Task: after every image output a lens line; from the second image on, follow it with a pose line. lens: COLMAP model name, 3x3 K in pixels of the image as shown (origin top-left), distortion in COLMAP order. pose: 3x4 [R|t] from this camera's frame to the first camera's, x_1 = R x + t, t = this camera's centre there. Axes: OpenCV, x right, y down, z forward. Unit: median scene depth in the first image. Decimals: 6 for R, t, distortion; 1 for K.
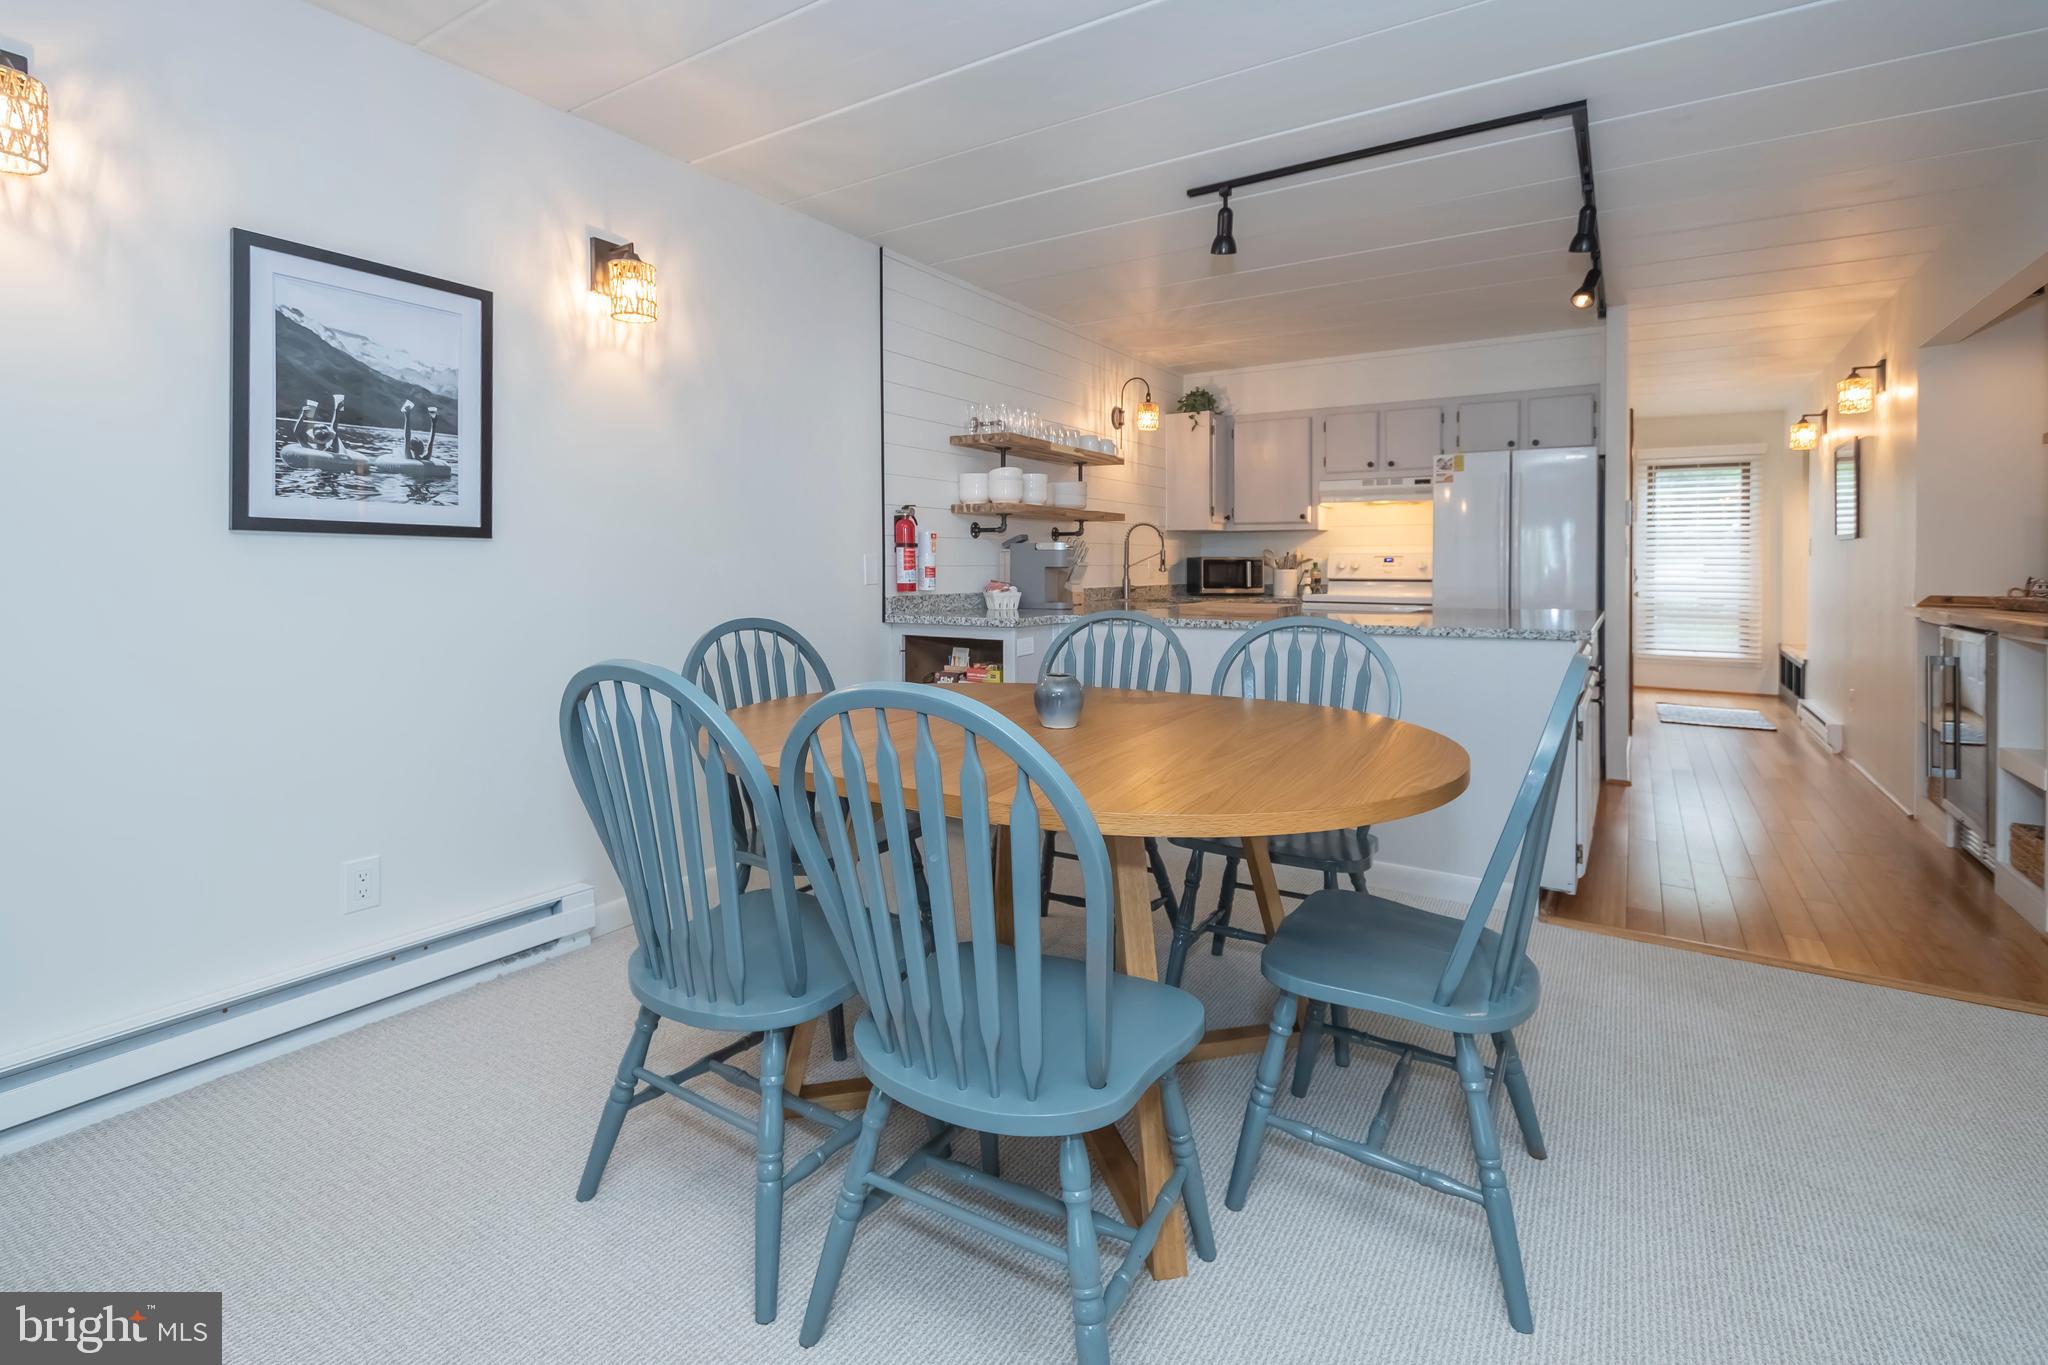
lens RADIAL K [[956.1, 0, 1025.4], [0, 956.1, 550.8], [0, 0, 1]] dist [-0.000033, -0.000277]
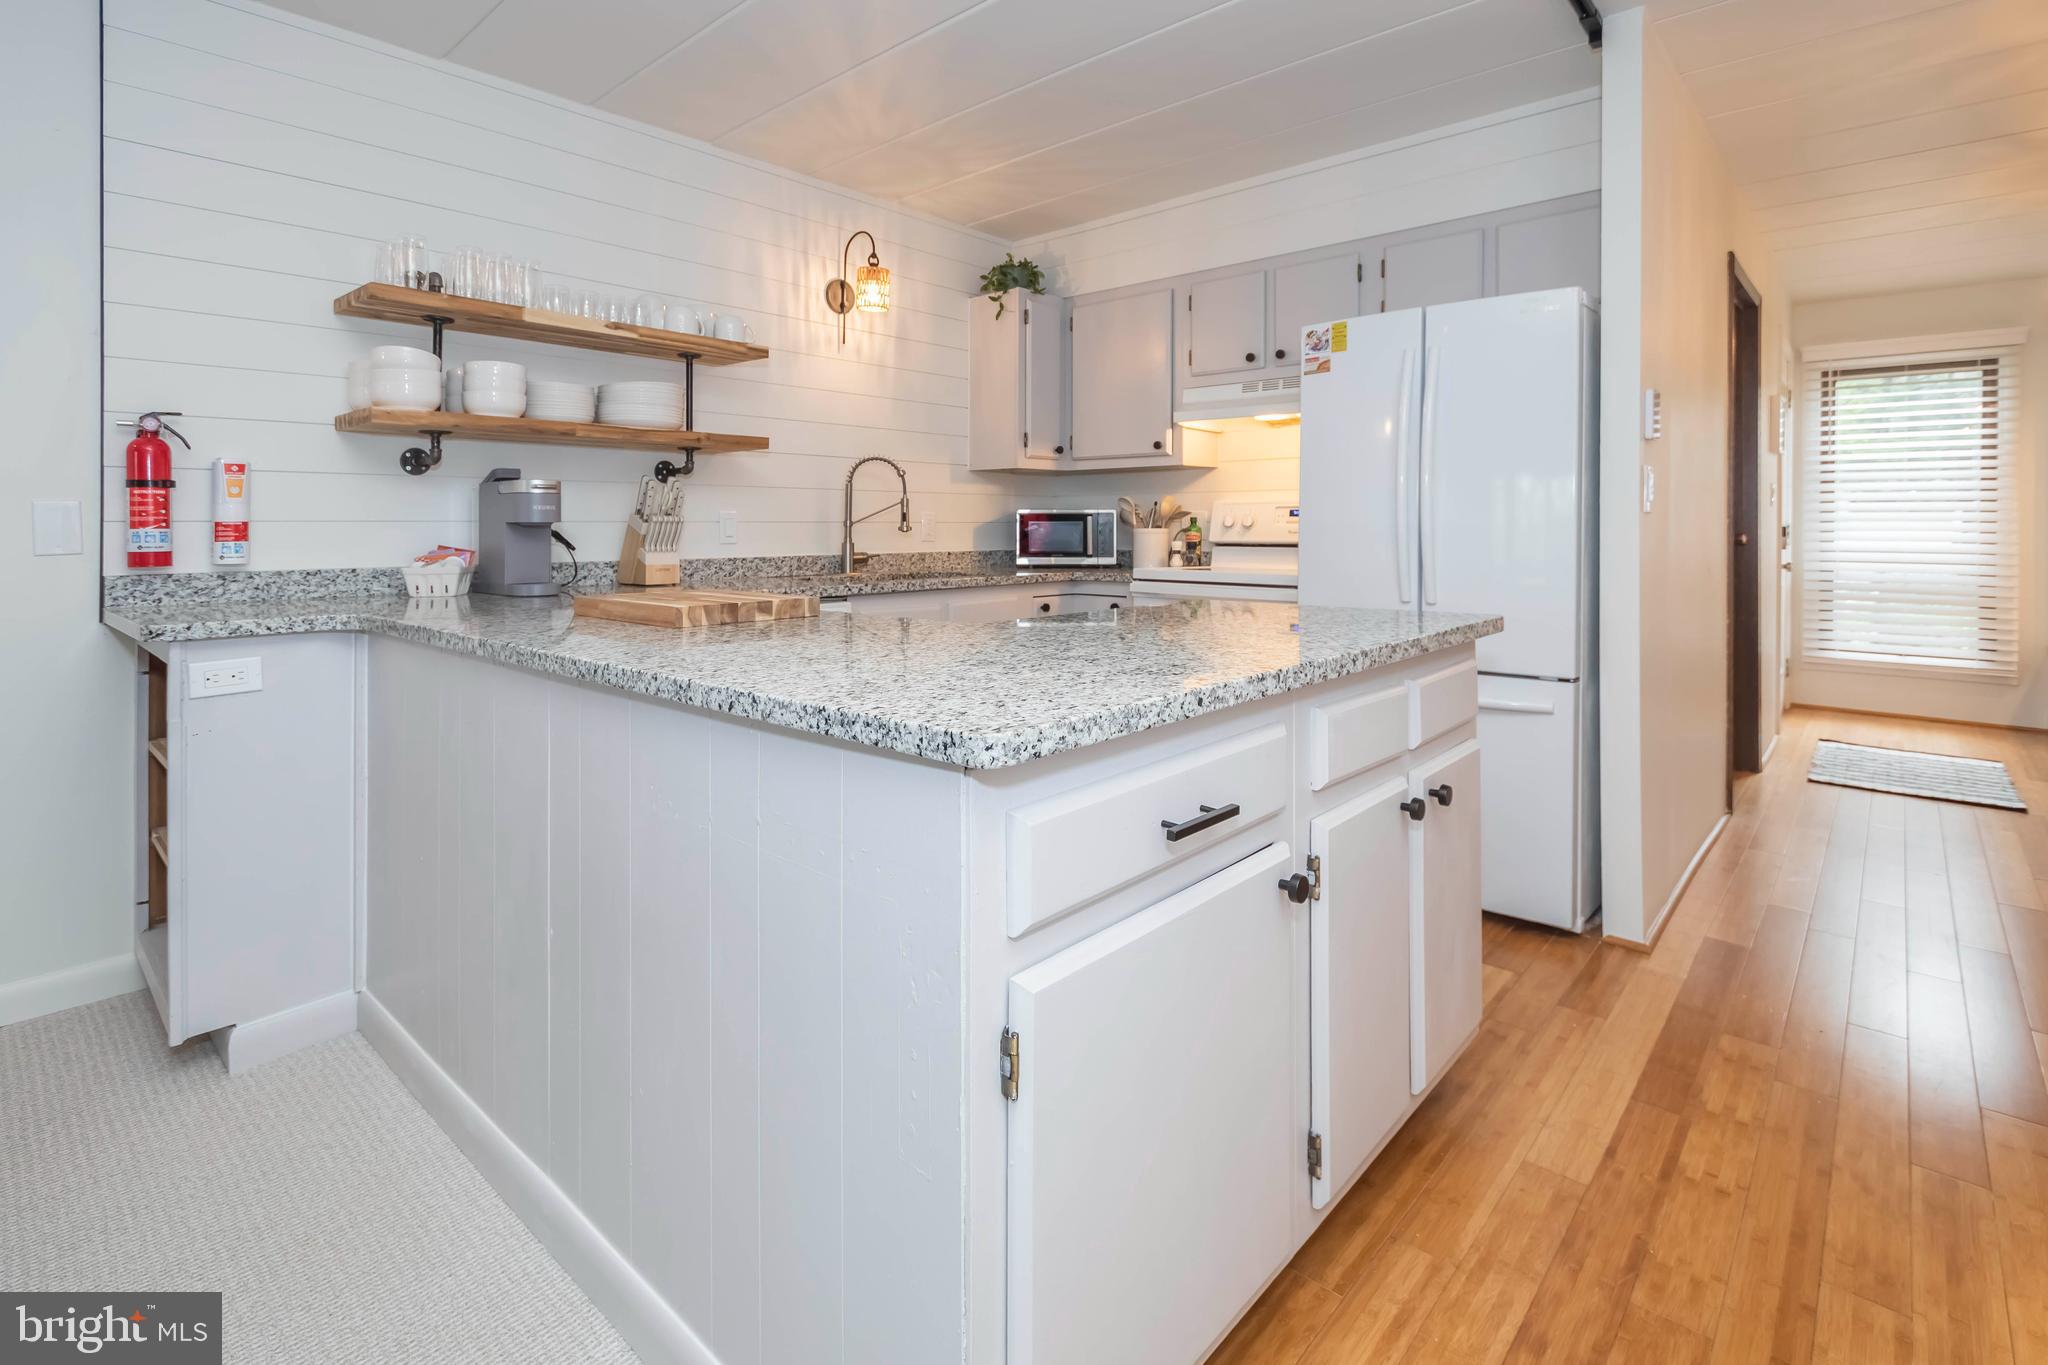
lens RADIAL K [[971.6, 0, 1017.9], [0, 971.6, 528.7], [0, 0, 1]] dist [0.001618, -0.000188]
pose [[0.985715, -0.001769, -0.168410, 0.330668], [0.004723, 0.999842, 0.017139, 0.008961], [0.168353, -0.017689, 0.985568, 0.368649]]
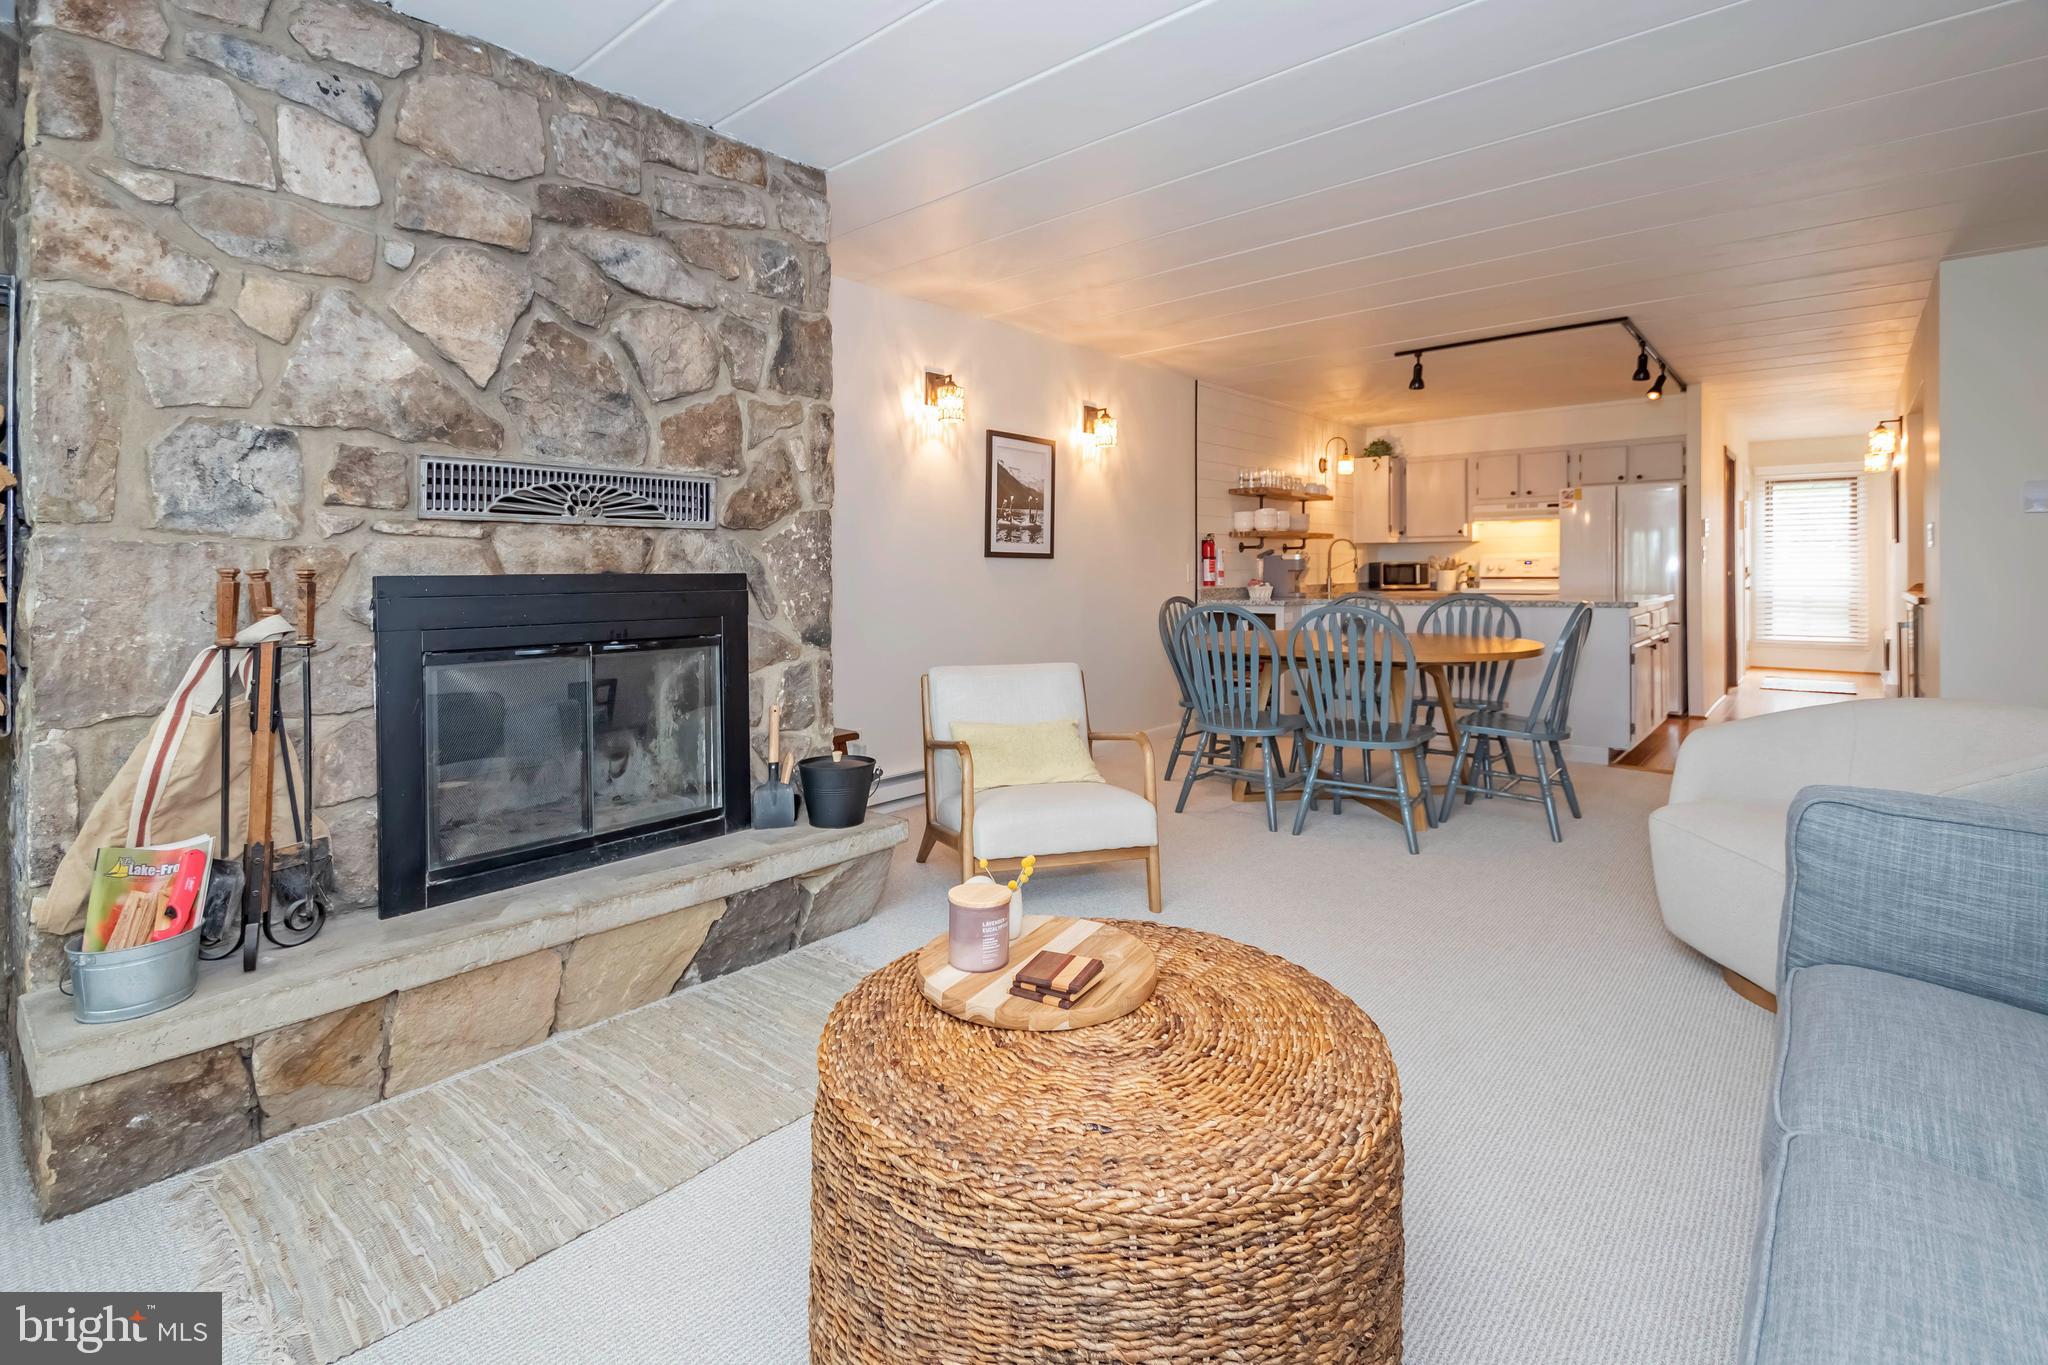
lens RADIAL K [[951.2, 0, 1011.4], [0, 951.2, 574.8], [0, 0, 1]] dist [0.000170, -0.000237]
pose [[0.988790, -0.009738, -0.148996, -0.153142], [0.012623, 0.999751, 0.018425, -0.007872], [0.148780, -0.020100, 0.988666, -0.473456]]
